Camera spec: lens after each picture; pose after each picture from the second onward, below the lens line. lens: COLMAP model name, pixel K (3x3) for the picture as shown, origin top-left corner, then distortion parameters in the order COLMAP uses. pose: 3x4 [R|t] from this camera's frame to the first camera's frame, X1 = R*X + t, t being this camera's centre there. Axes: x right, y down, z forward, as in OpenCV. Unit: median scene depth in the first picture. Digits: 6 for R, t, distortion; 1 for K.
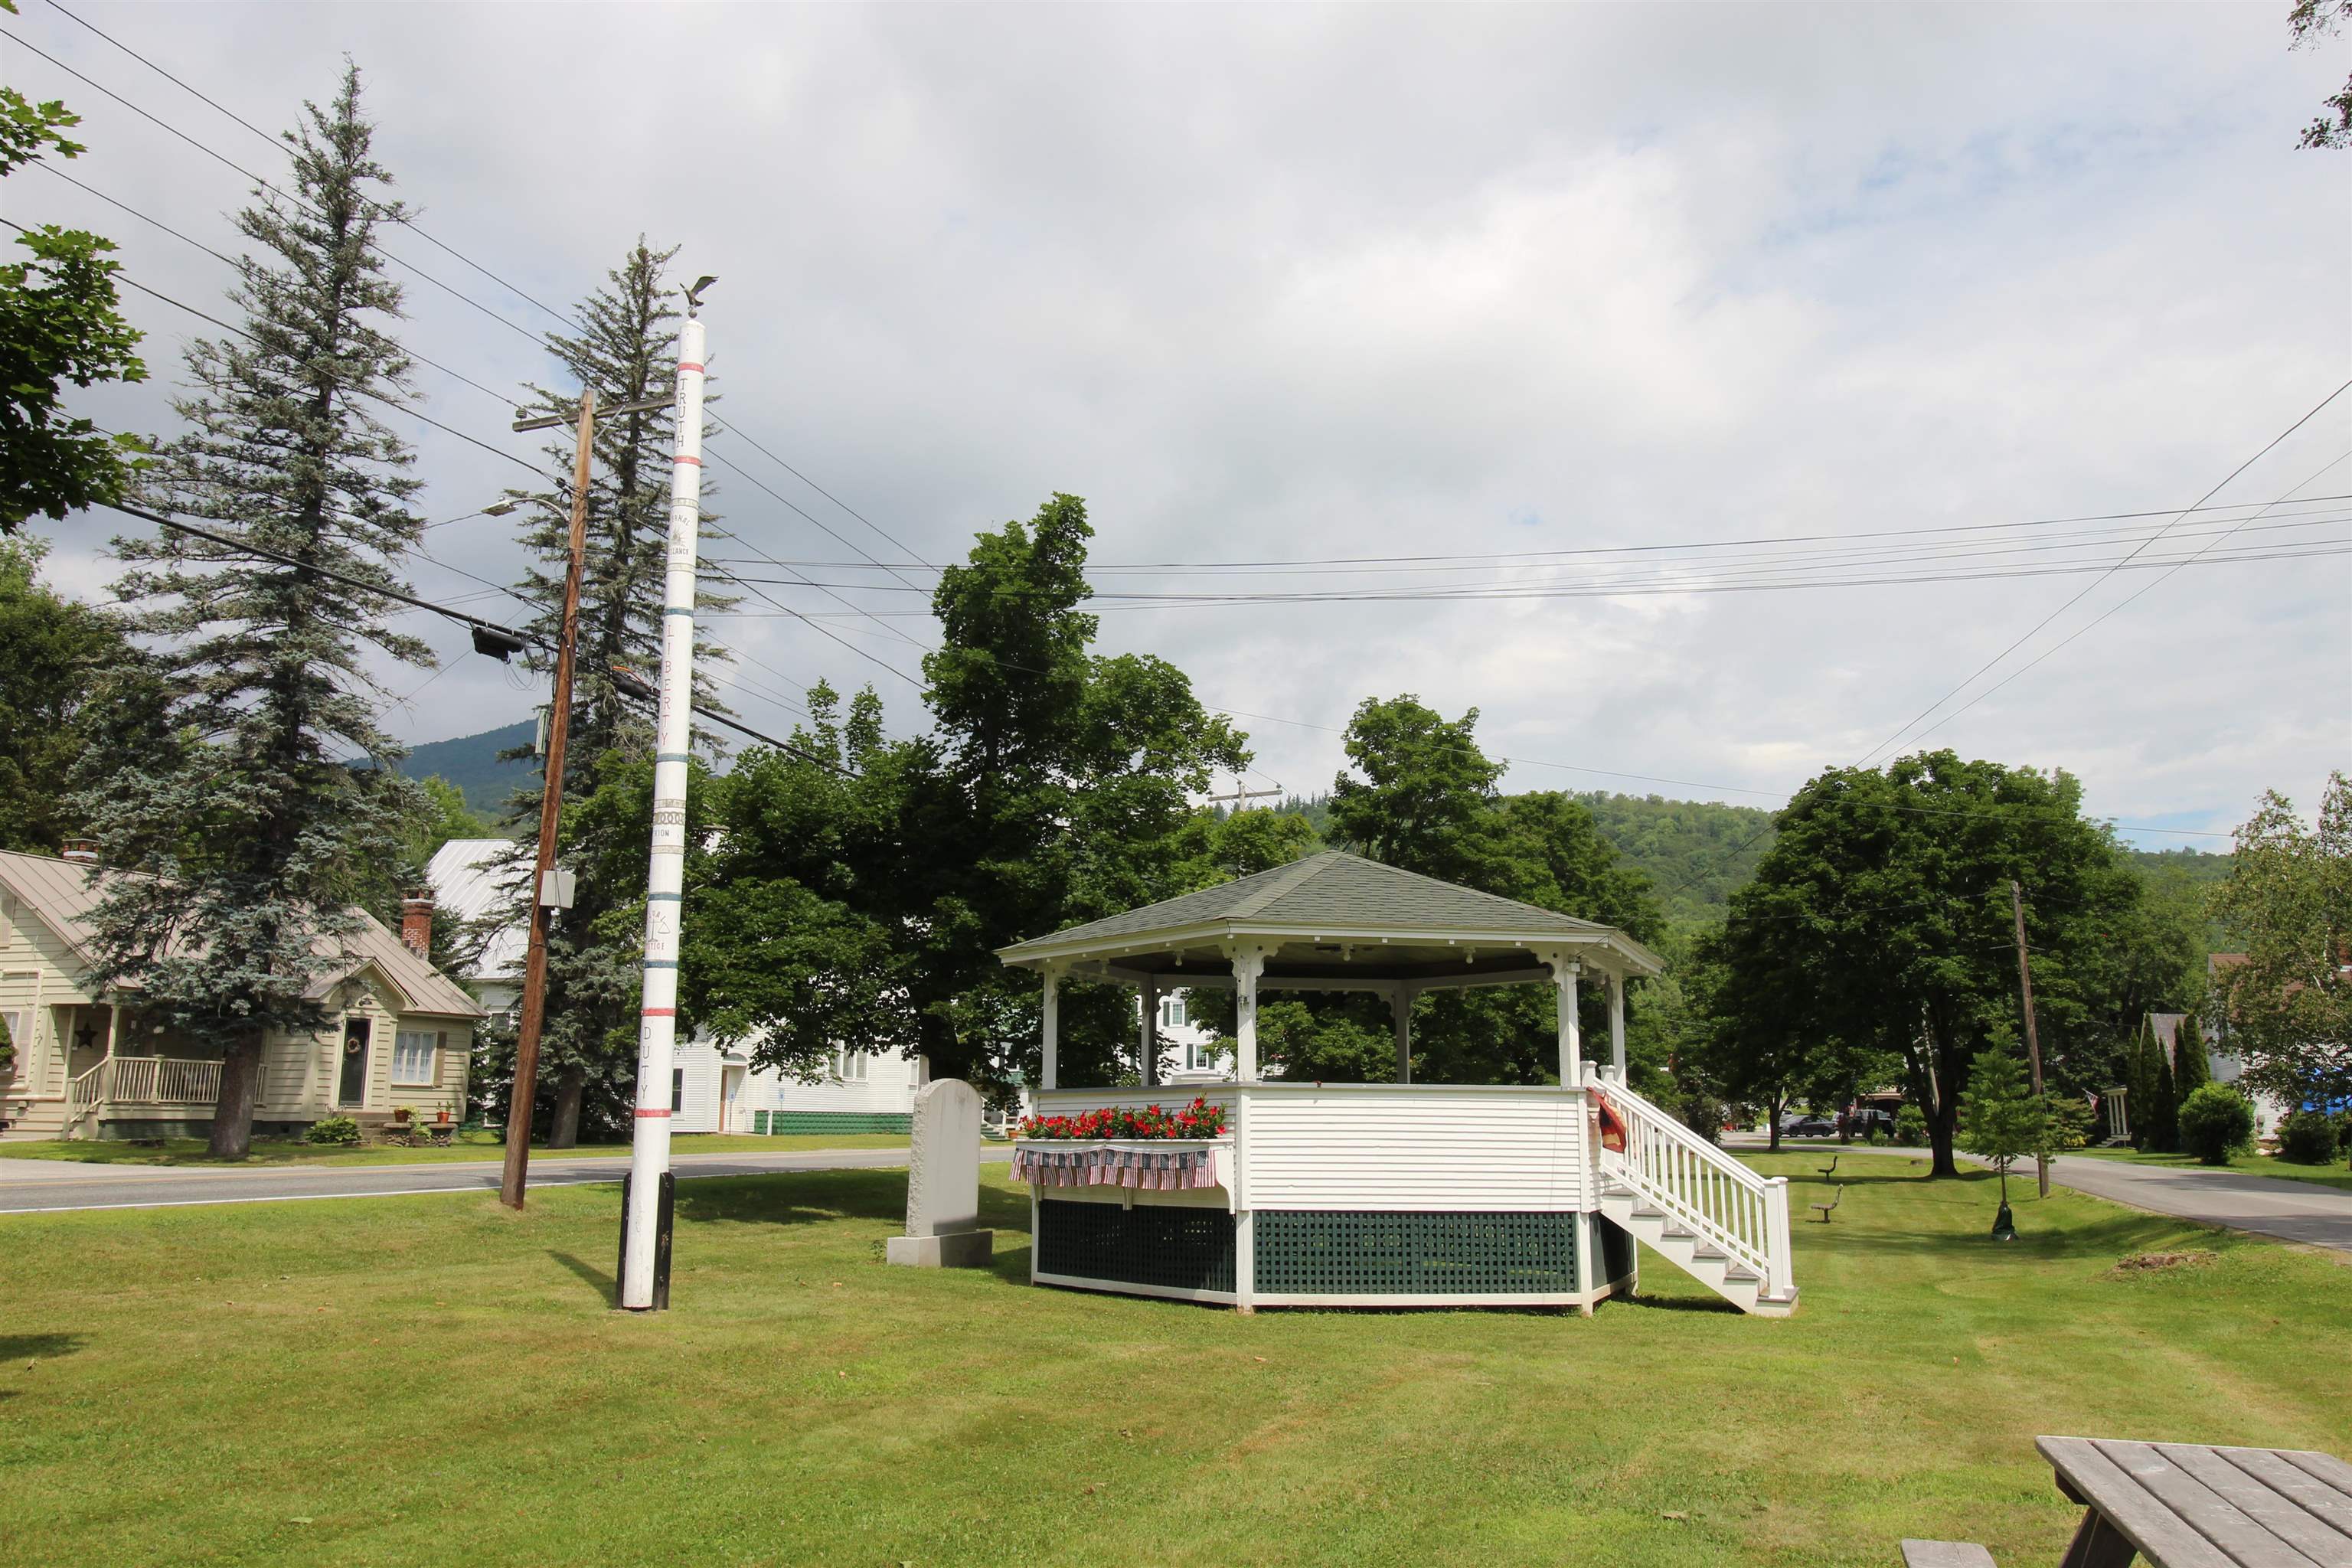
lens RADIAL K [[1976.8, 0, 1178.0], [0, 1976.8, 783.5], [0, 0, 1]] dist [0.007384, -0.000150]
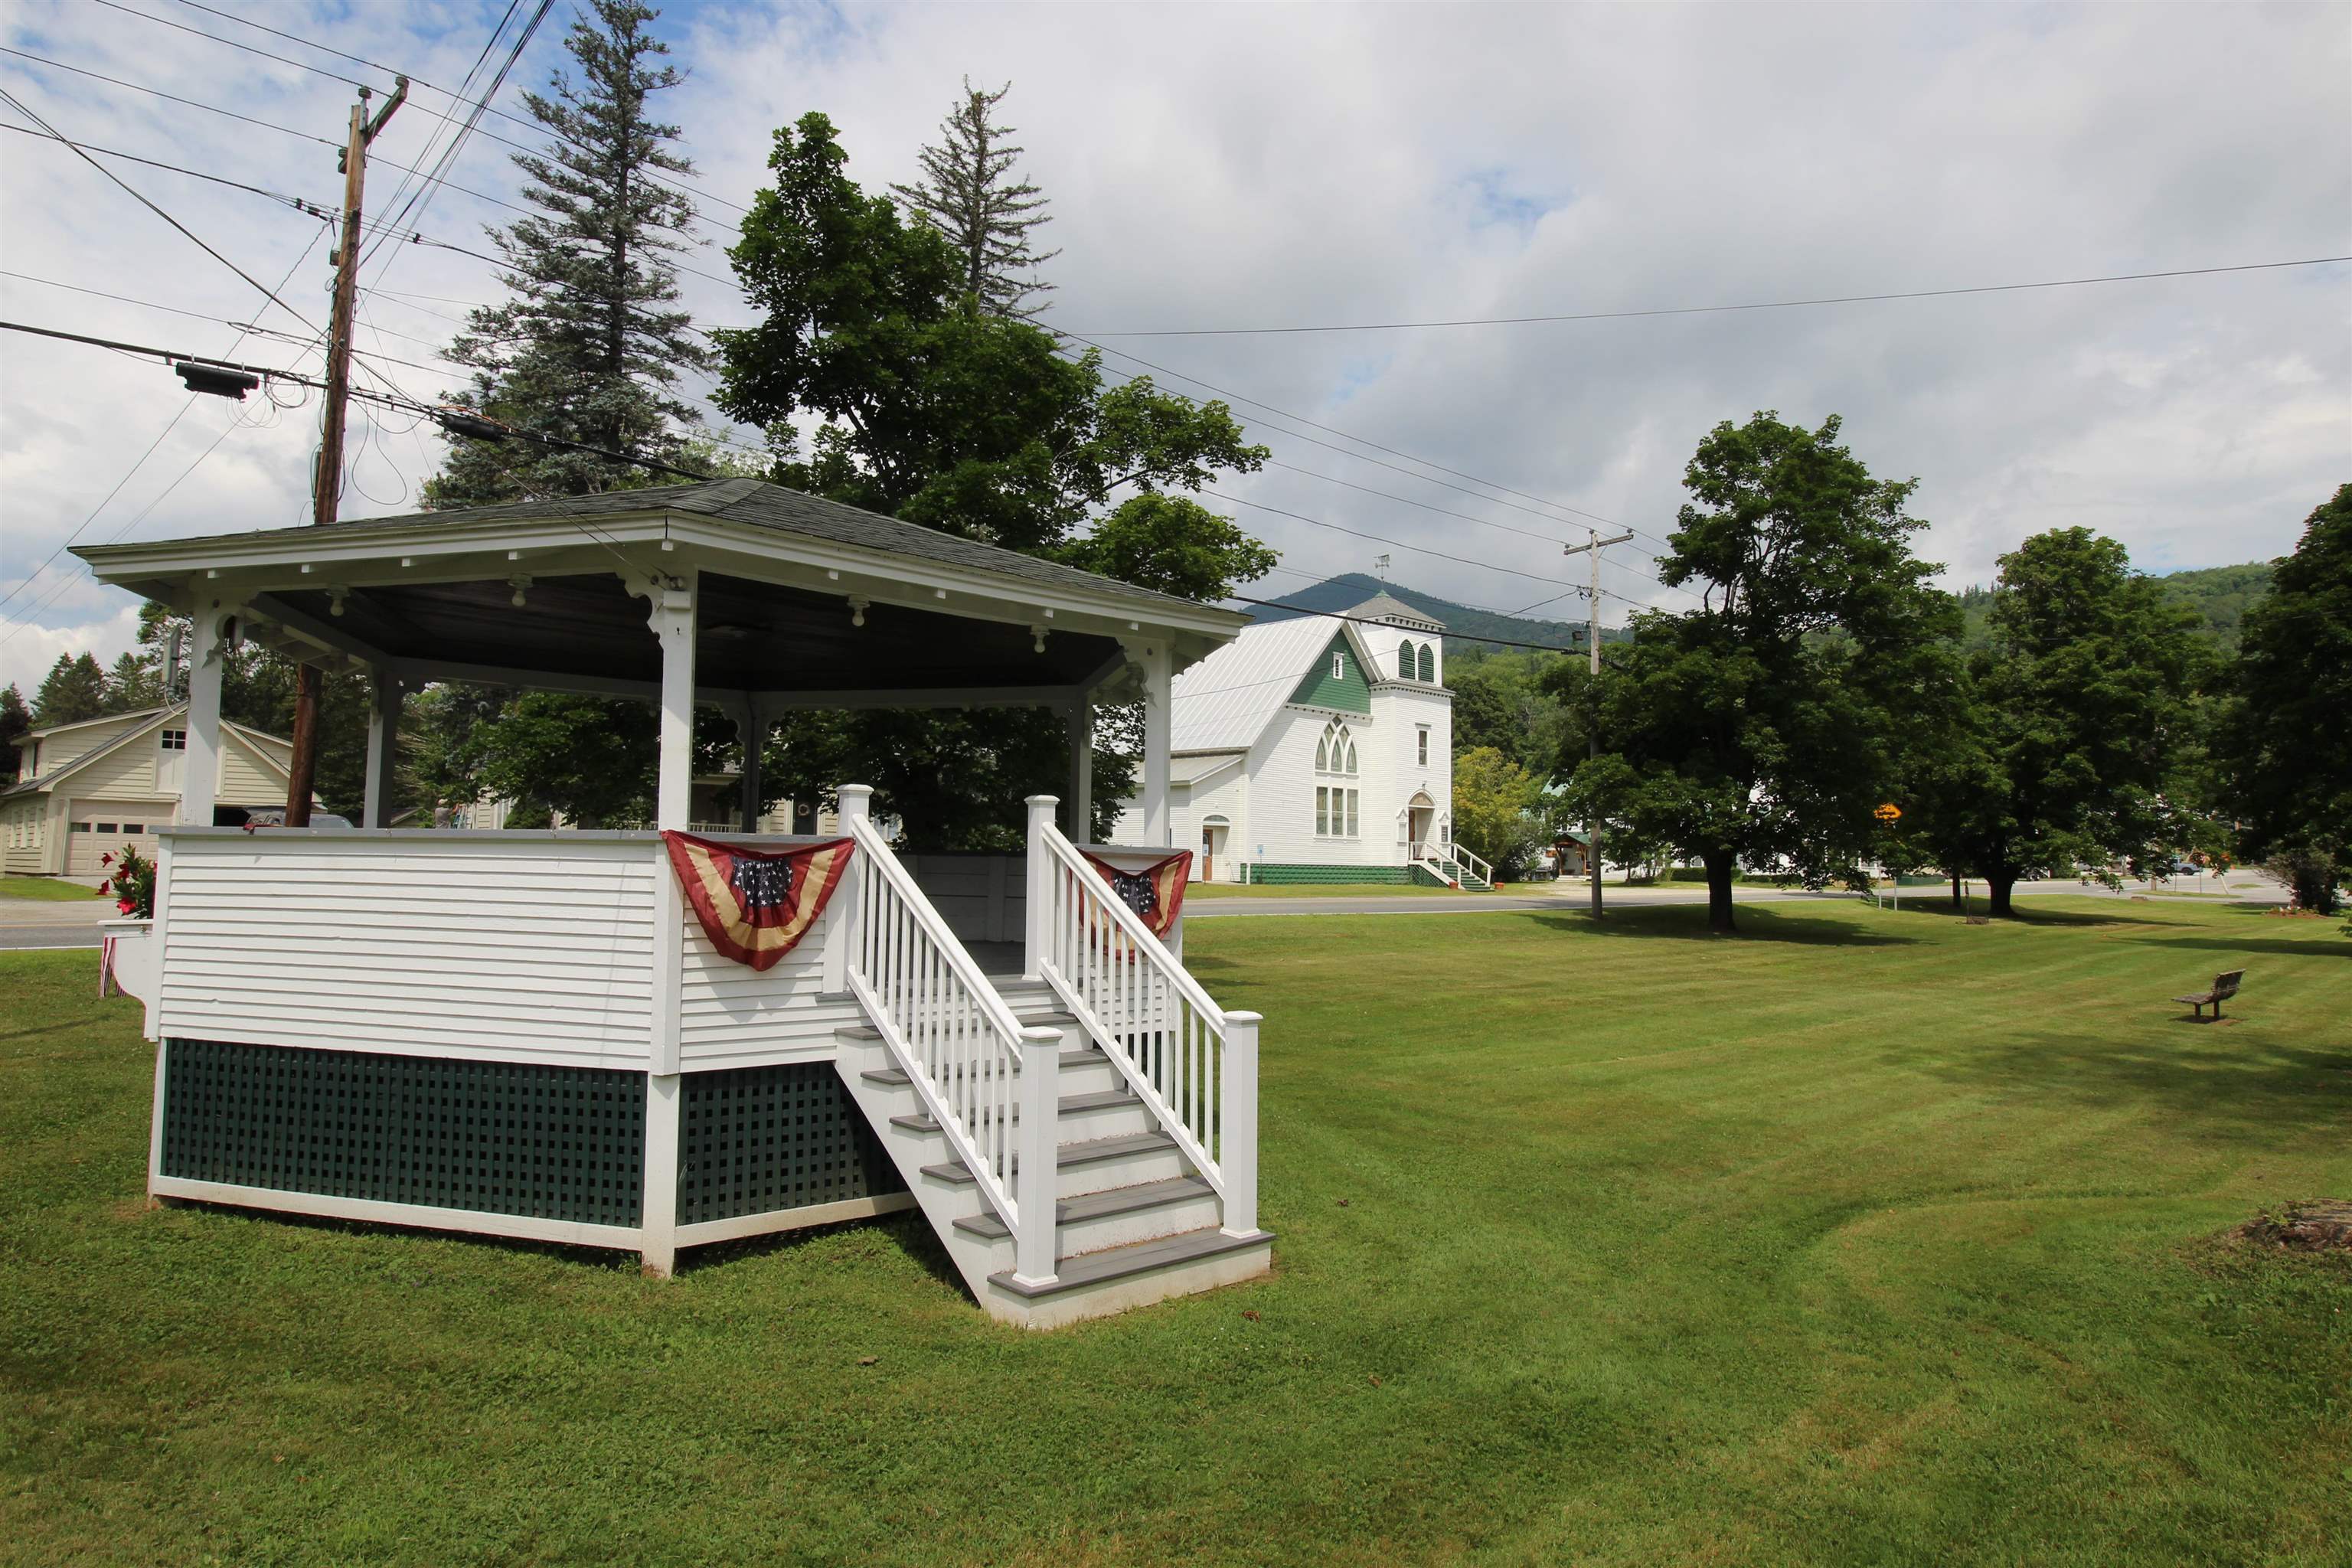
lens RADIAL K [[1464.4, 0, 1175.2], [0, 1464.4, 775.4], [0, 0, 1]] dist [-0.000082, 0.000434]
pose [[0.887143, -0.023677, -0.460888, 0.238849], [0.071604, 0.993651, 0.086781, 0.055882], [0.455907, -0.109988, 0.883205, 0.351676]]
